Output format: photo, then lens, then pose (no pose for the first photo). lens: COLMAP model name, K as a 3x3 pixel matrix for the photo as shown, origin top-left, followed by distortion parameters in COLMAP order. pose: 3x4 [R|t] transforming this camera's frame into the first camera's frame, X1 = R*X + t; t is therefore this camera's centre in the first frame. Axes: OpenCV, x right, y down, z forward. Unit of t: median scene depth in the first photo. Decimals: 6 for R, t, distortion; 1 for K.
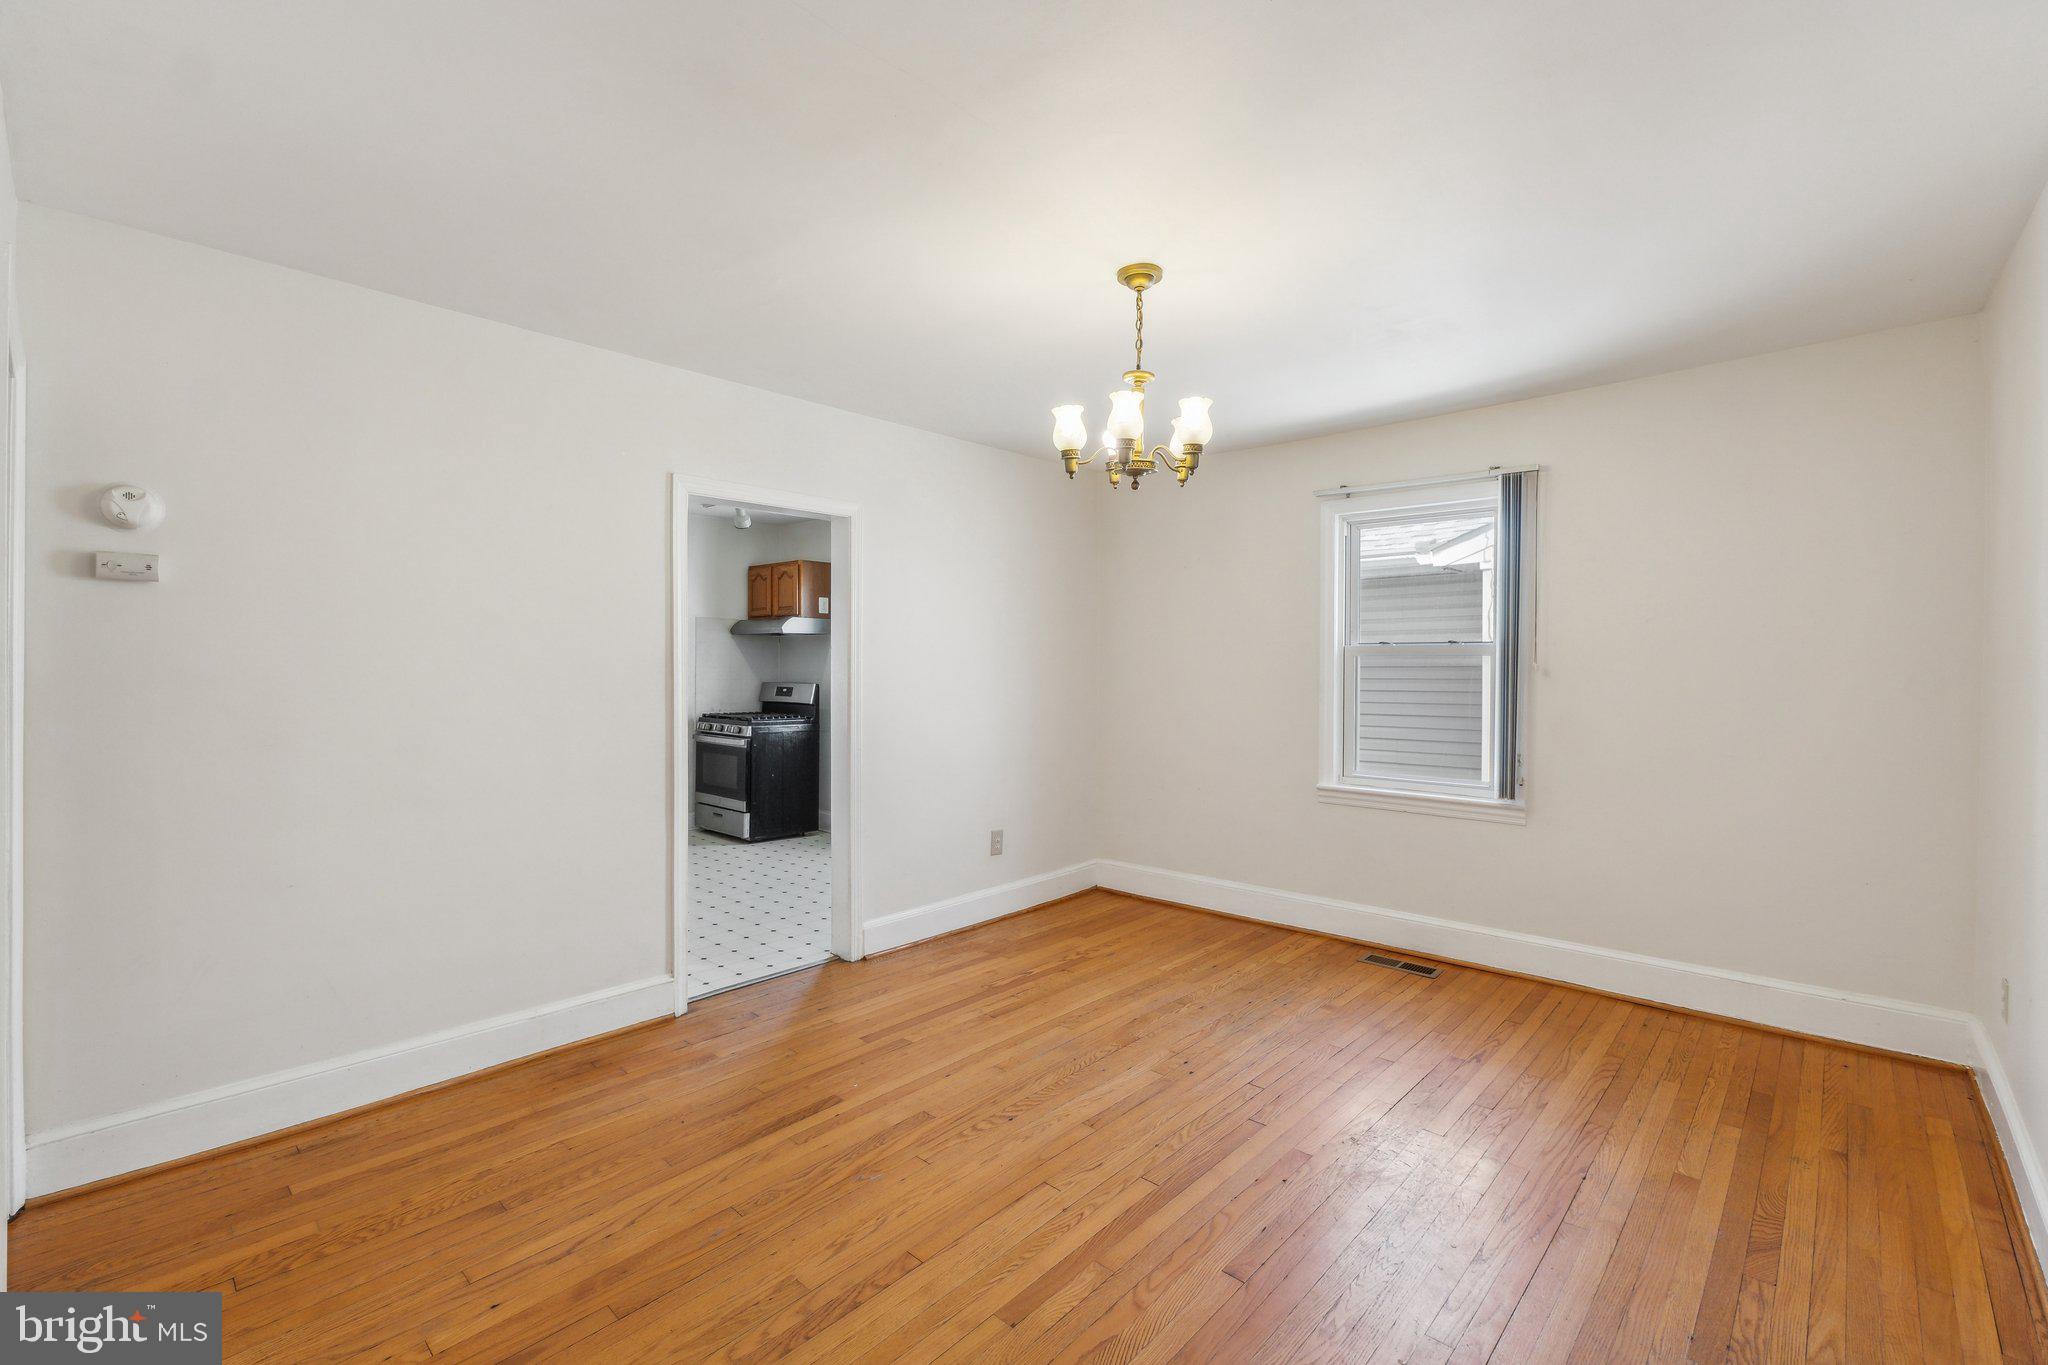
lens RADIAL K [[902.4, 0, 1029.5], [0, 902.4, 660.0], [0, 0, 1]] dist [-0.009699, -0.000434]
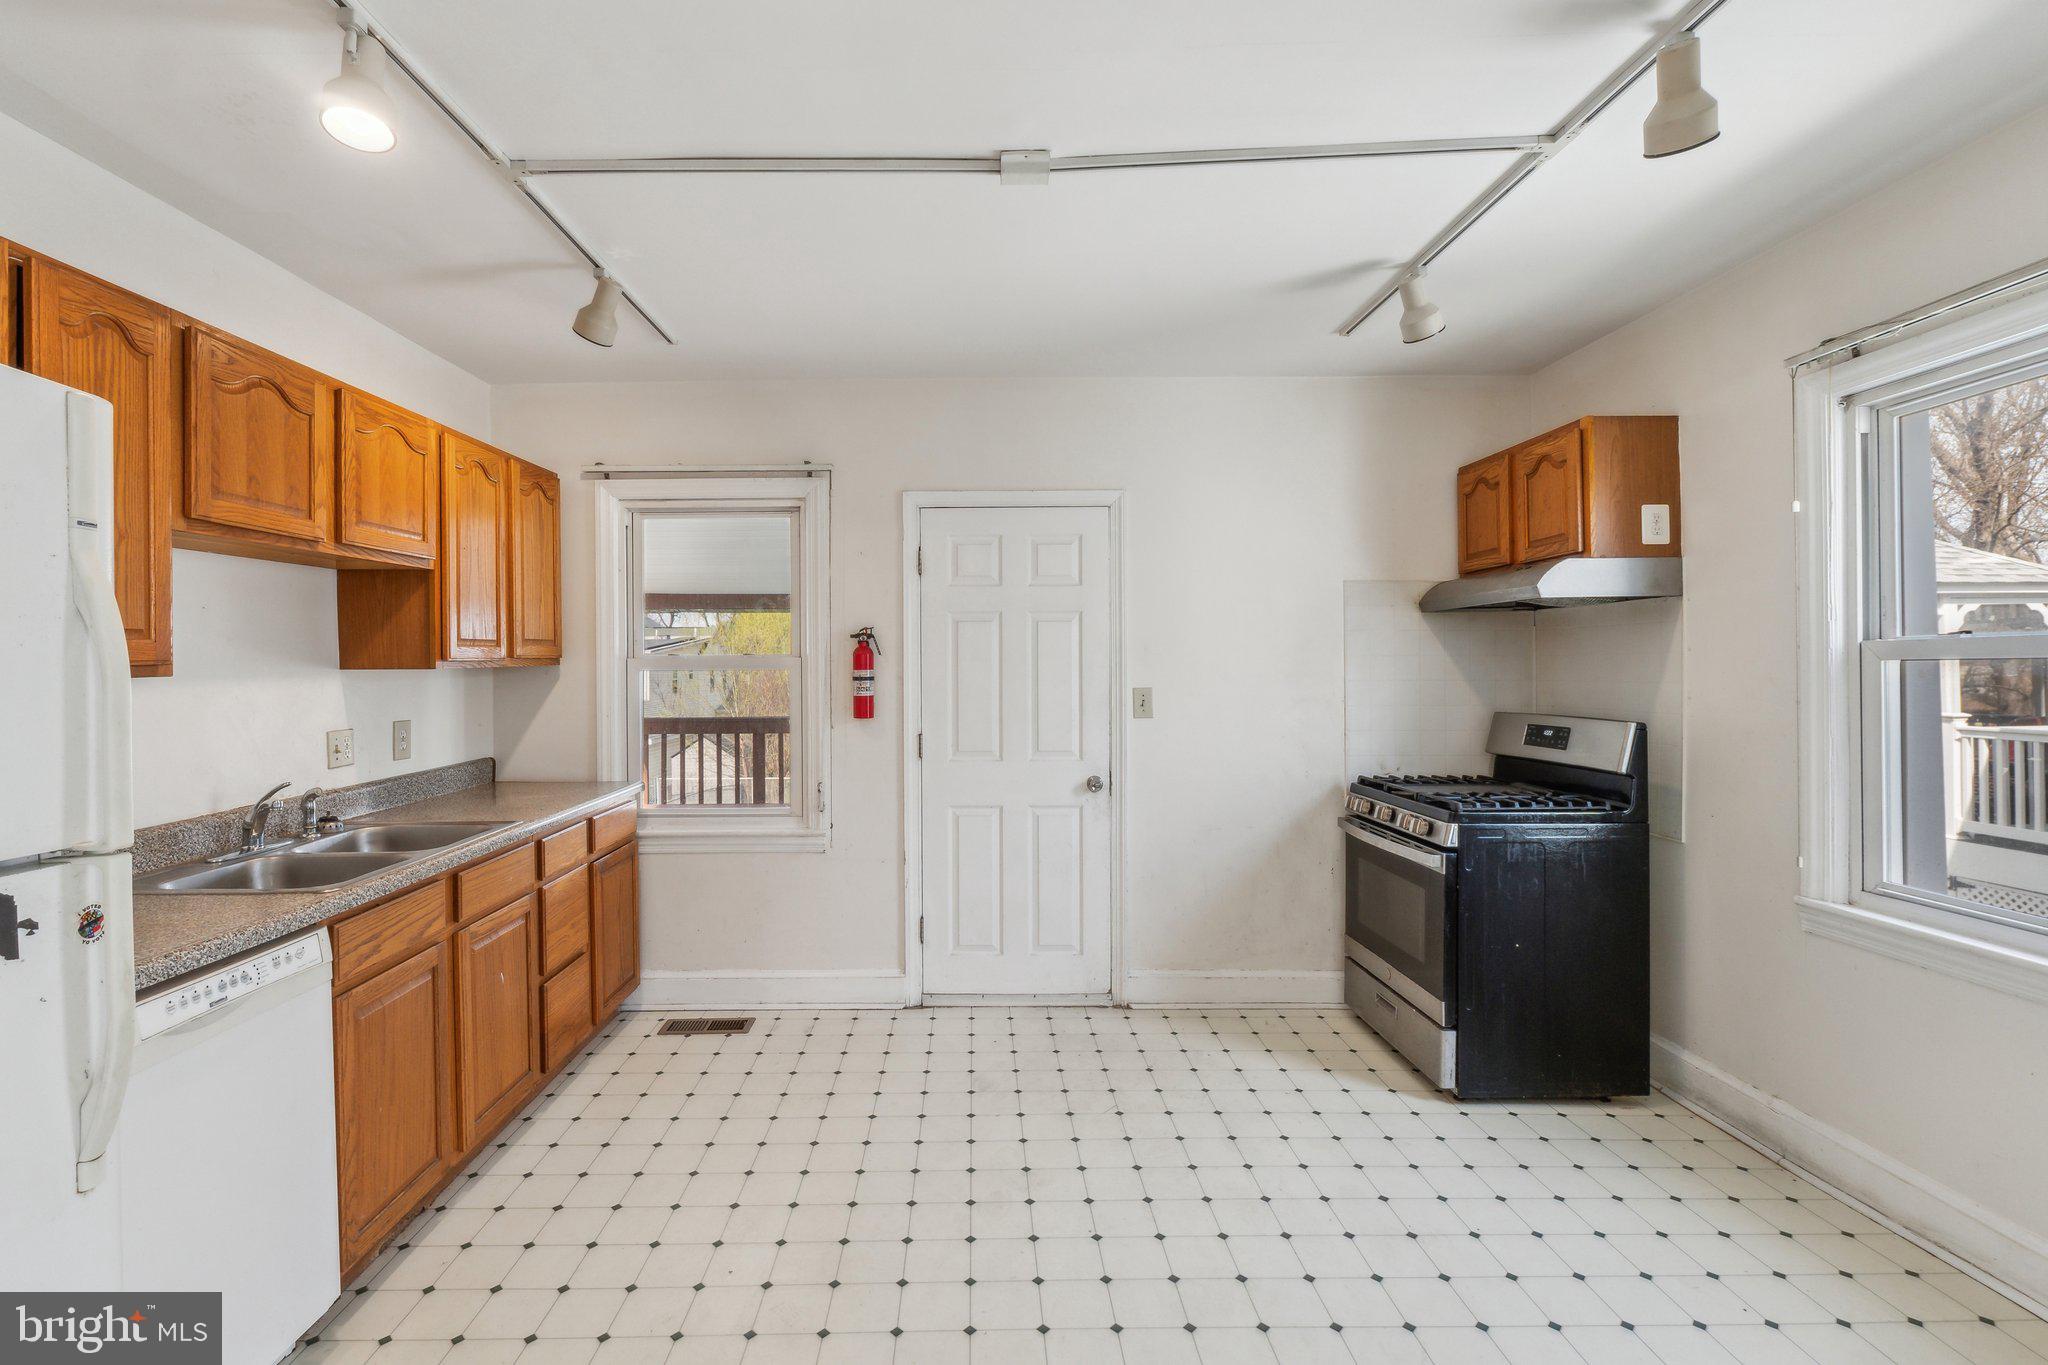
lens RADIAL K [[917.8, 0, 983.7], [0, 917.8, 665.4], [0, 0, 1]] dist [-0.009994, -0.000266]
pose [[0.680556, -0.011301, -0.732609, -0.137791], [0.011304, 0.999924, -0.004925, -0.000195], [0.732609, -0.004930, 0.680632, 0.516948]]
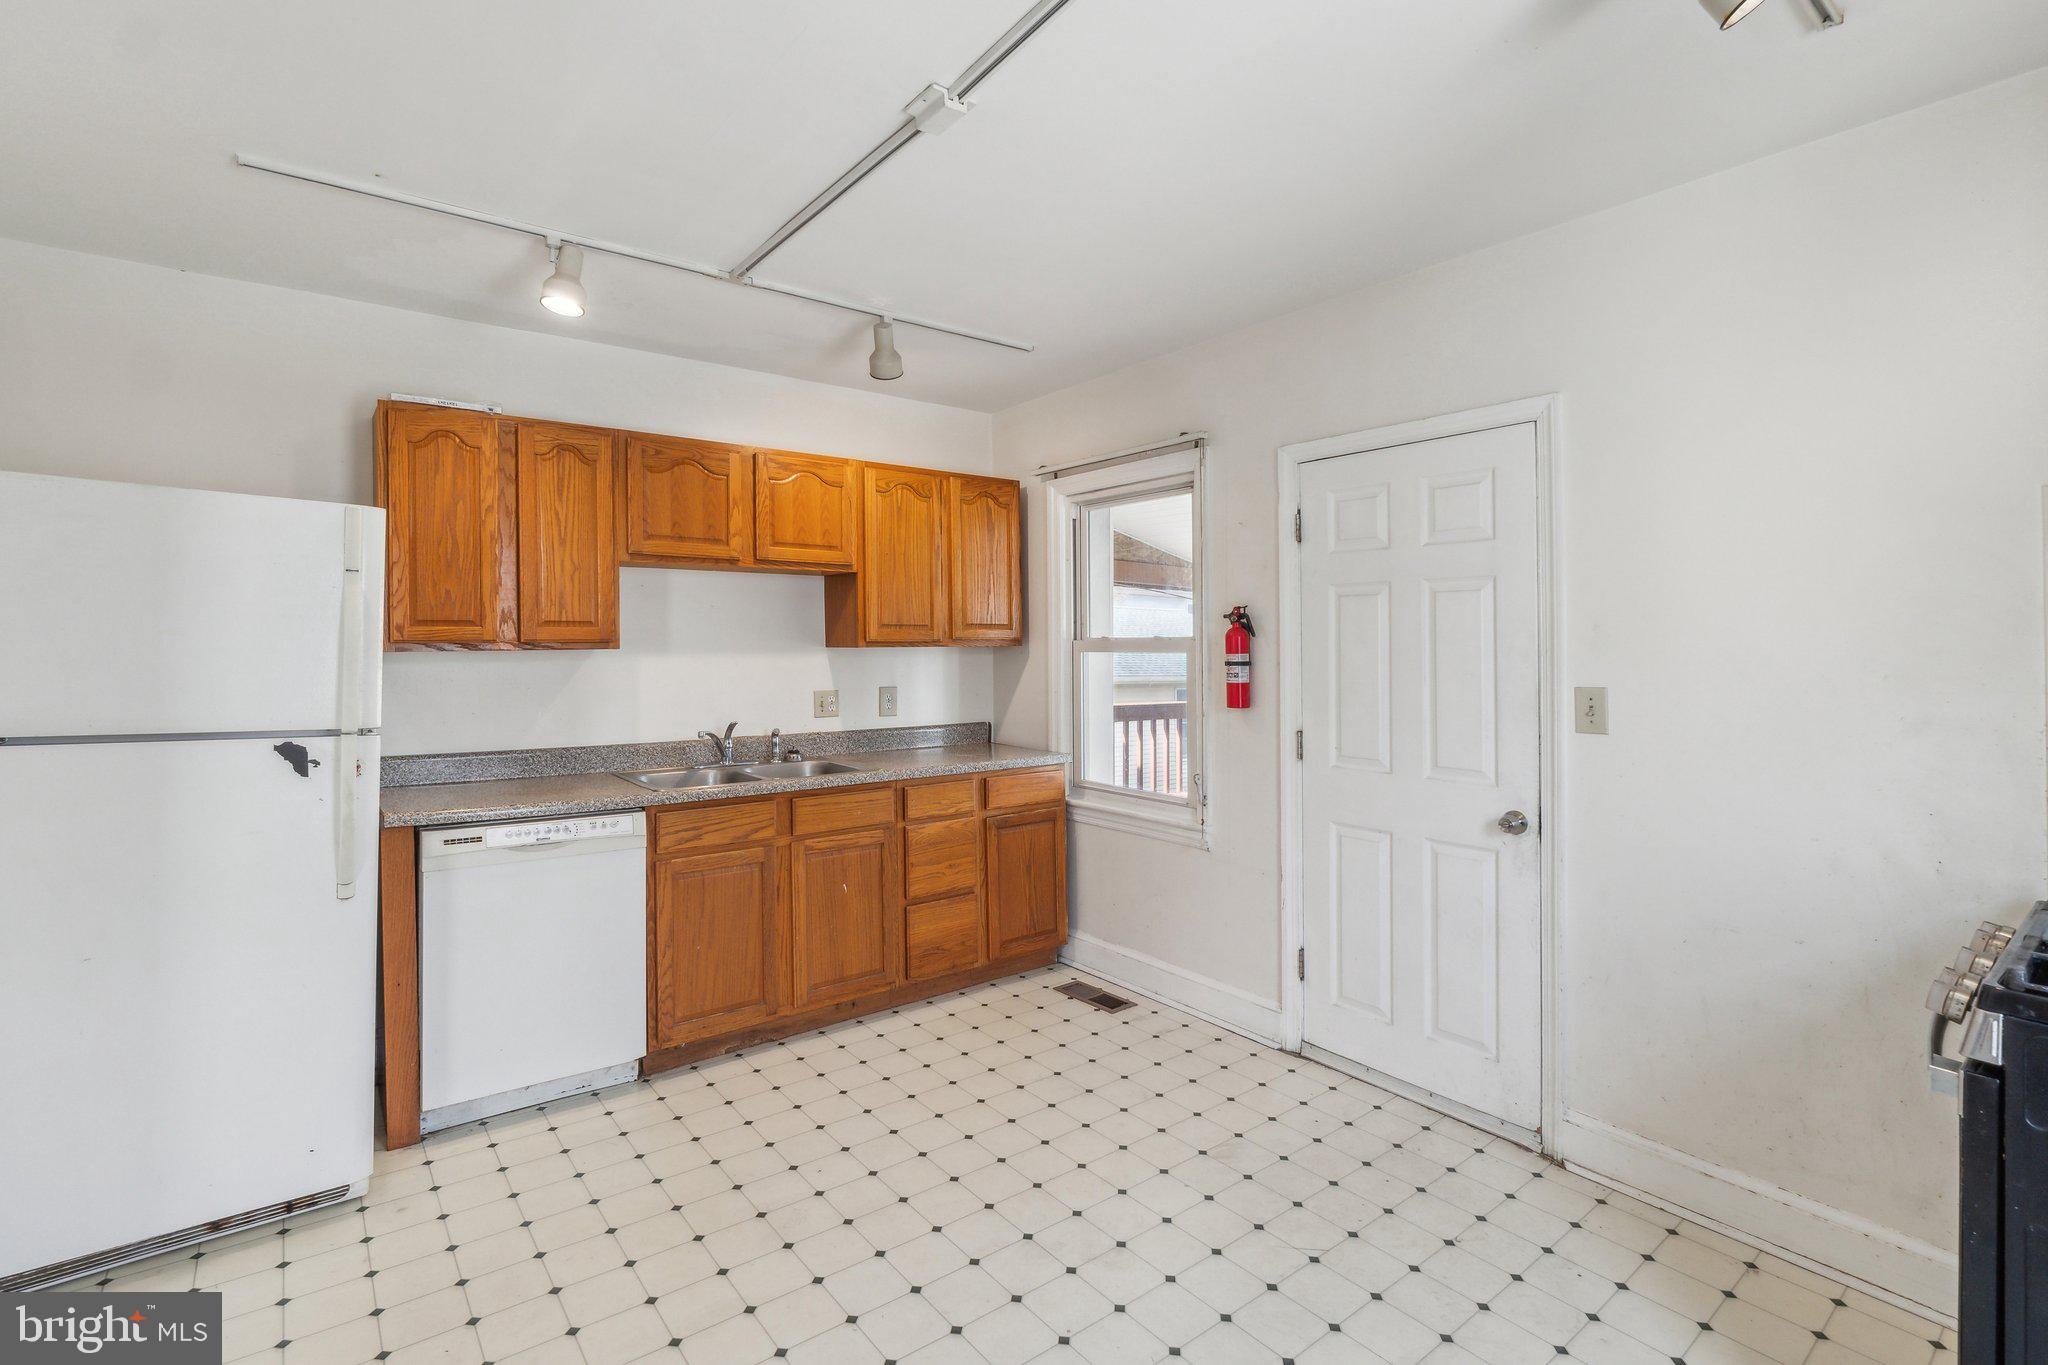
lens RADIAL K [[945.4, 0, 1020.7], [0, 945.4, 643.2], [0, 0, 1]] dist [-0.009425, 0.000311]
pose [[-0.171171, -0.014772, -0.985131, -0.076929], [-0.007644, 0.999877, -0.013665, 0.000914], [0.985212, 0.005191, -0.171263, 0.783324]]
